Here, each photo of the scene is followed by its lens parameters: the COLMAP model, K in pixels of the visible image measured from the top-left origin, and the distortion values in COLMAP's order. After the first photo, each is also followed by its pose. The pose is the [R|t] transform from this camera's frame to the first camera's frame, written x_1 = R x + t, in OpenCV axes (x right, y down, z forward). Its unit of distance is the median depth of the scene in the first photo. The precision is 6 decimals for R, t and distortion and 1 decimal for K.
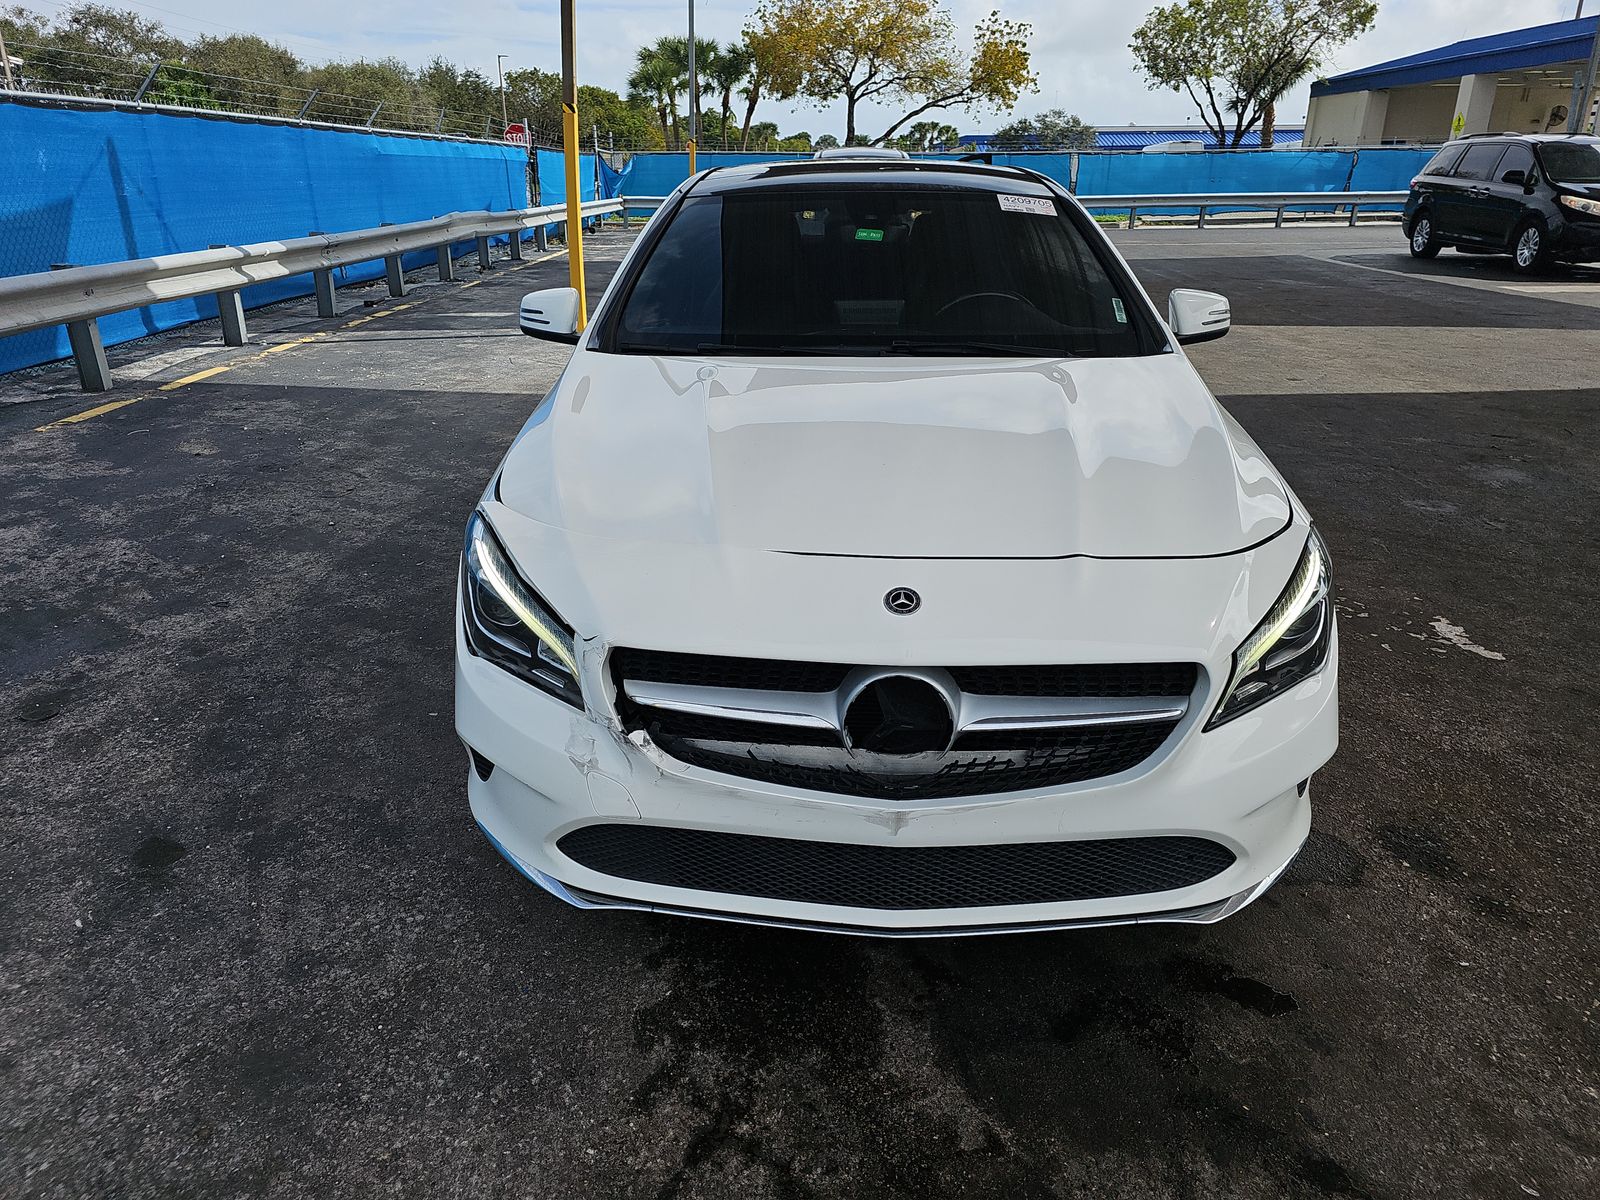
lens RADIAL K [[1115.8, 0, 800.0], [0, 1115.8, 600.0], [0, 0, 1]] dist [0.040230, -0.058997]
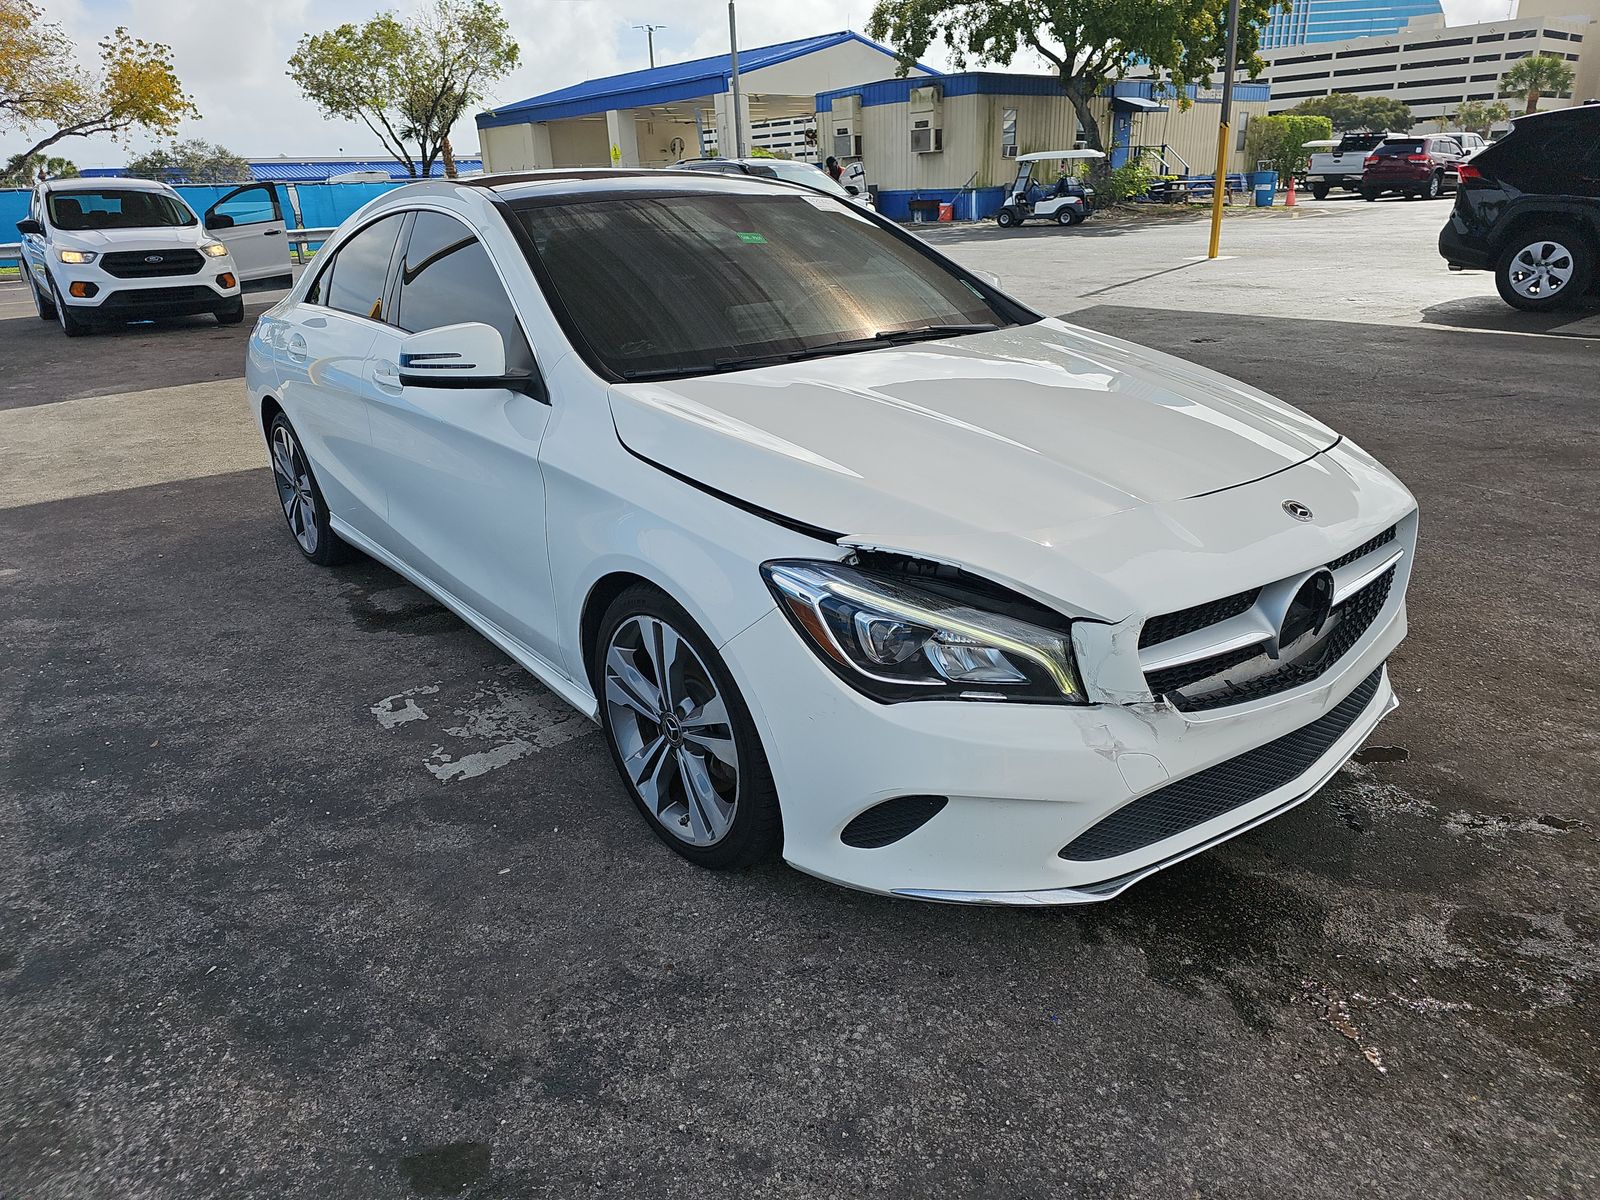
lens RADIAL K [[1119.4, 0, 802.2], [0, 1119.4, 603.4], [0, 0, 1]] dist [0.045260, -0.049638]
pose [[0.732846, -0.254078, 0.631175, -0.106035], [0.270695, 0.959959, 0.072130, -0.013202], [-0.624228, 0.117996, 0.772280, 0.041373]]
